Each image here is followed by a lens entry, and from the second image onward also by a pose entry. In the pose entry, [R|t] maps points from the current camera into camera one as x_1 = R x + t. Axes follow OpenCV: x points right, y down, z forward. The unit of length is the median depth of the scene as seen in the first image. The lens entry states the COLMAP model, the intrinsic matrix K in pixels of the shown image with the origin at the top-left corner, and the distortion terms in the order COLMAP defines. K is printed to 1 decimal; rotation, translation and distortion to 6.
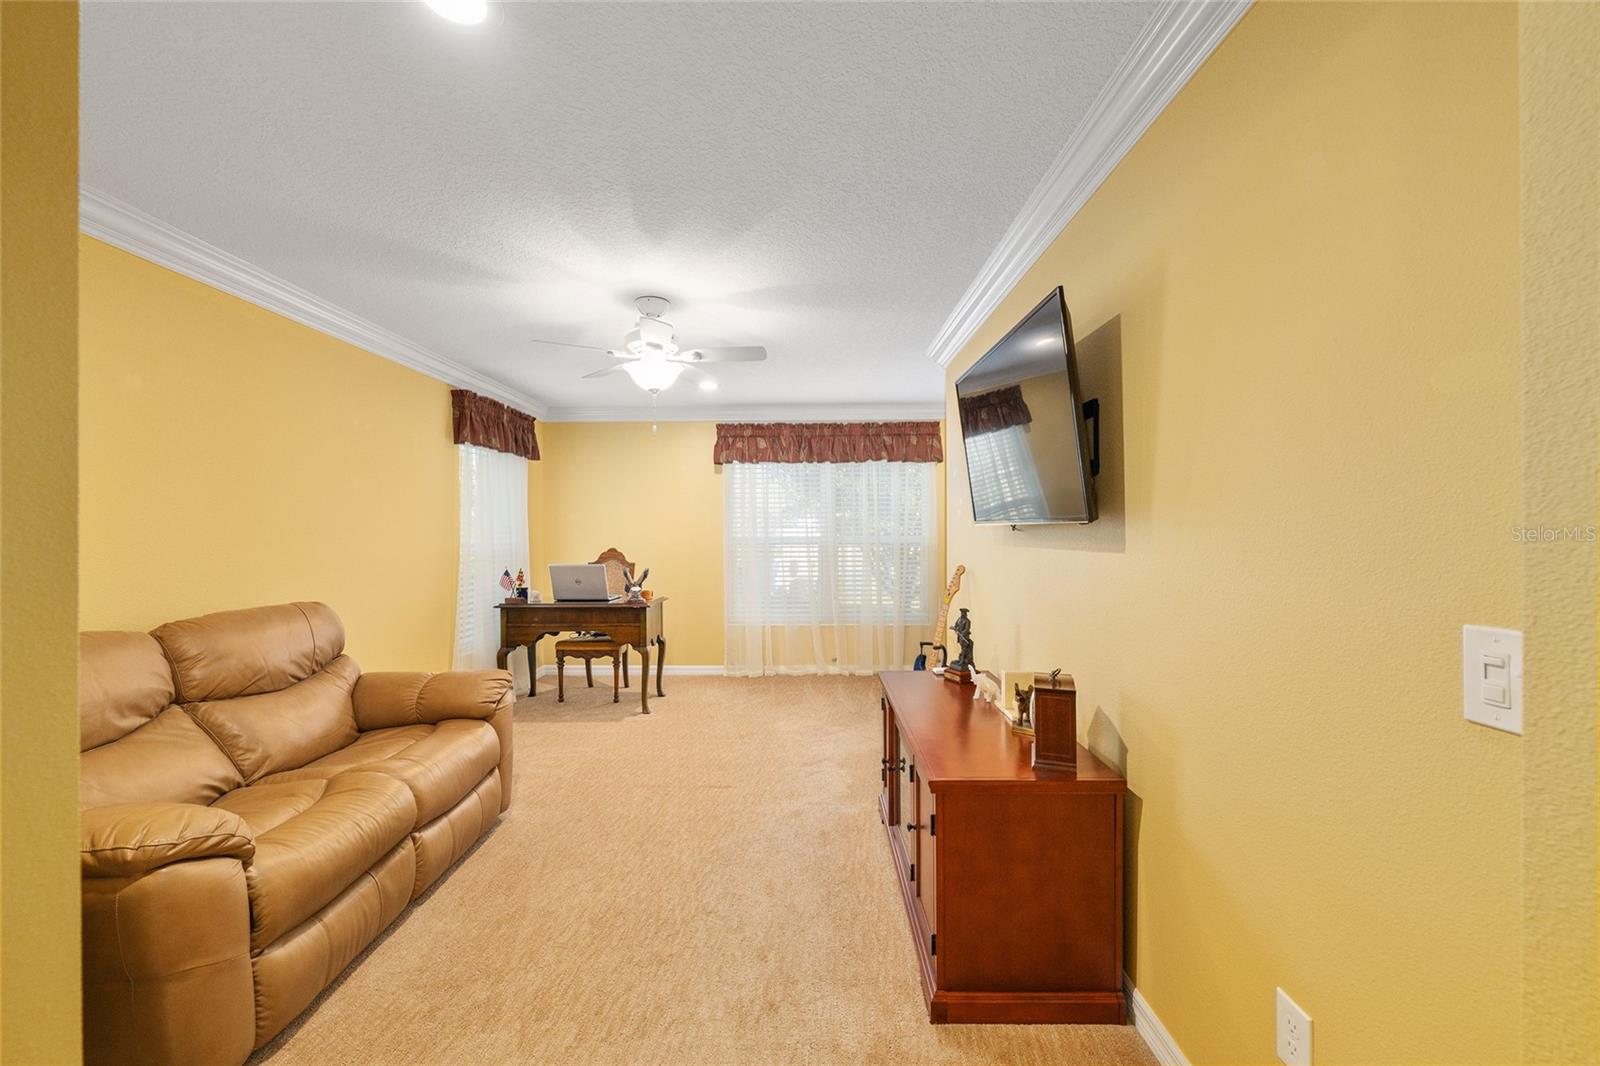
lens RADIAL K [[632.7, 0, 803.0], [0, 632.7, 526.7], [0, 0, 1]] dist [0.000513, -0.000008]
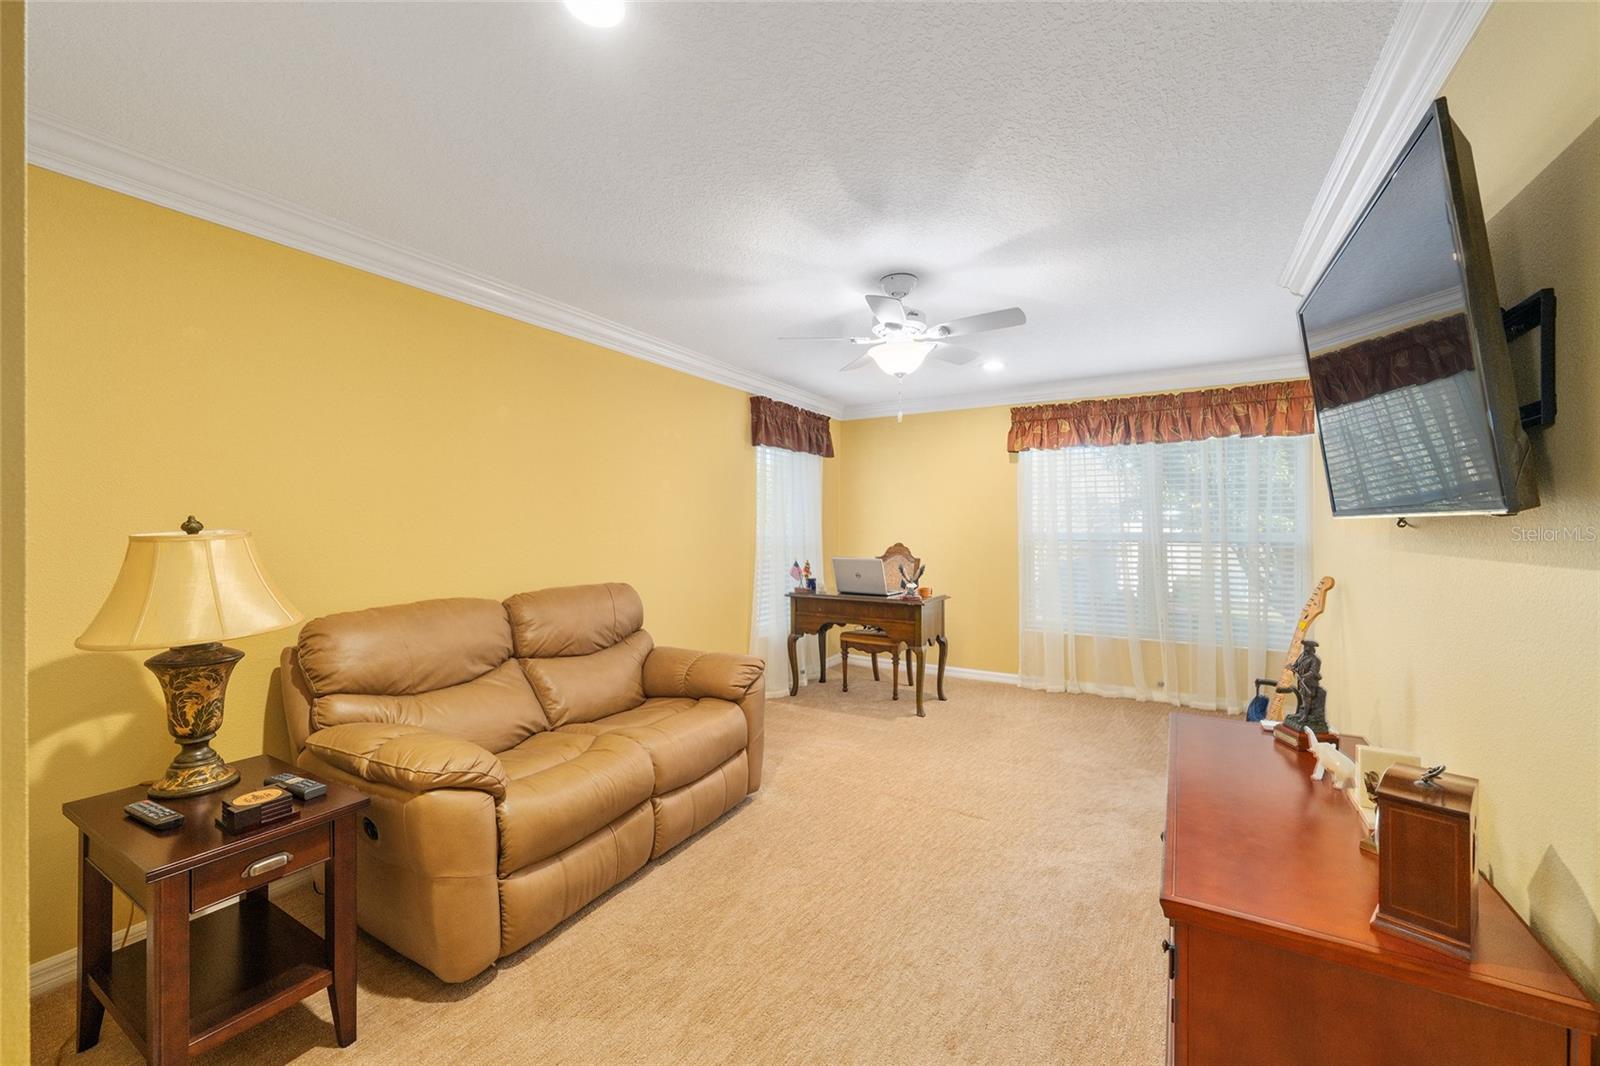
lens RADIAL K [[632.0, 0, 800.2], [0, 632.0, 524.0], [0, 0, 1]] dist [-0.000986, -0.000228]
pose [[0.866032, 0.003351, -0.499977, 0.110531], [-0.001425, 0.999990, 0.004234, 0.000900], [0.499986, -0.002954, 0.866028, 0.125830]]
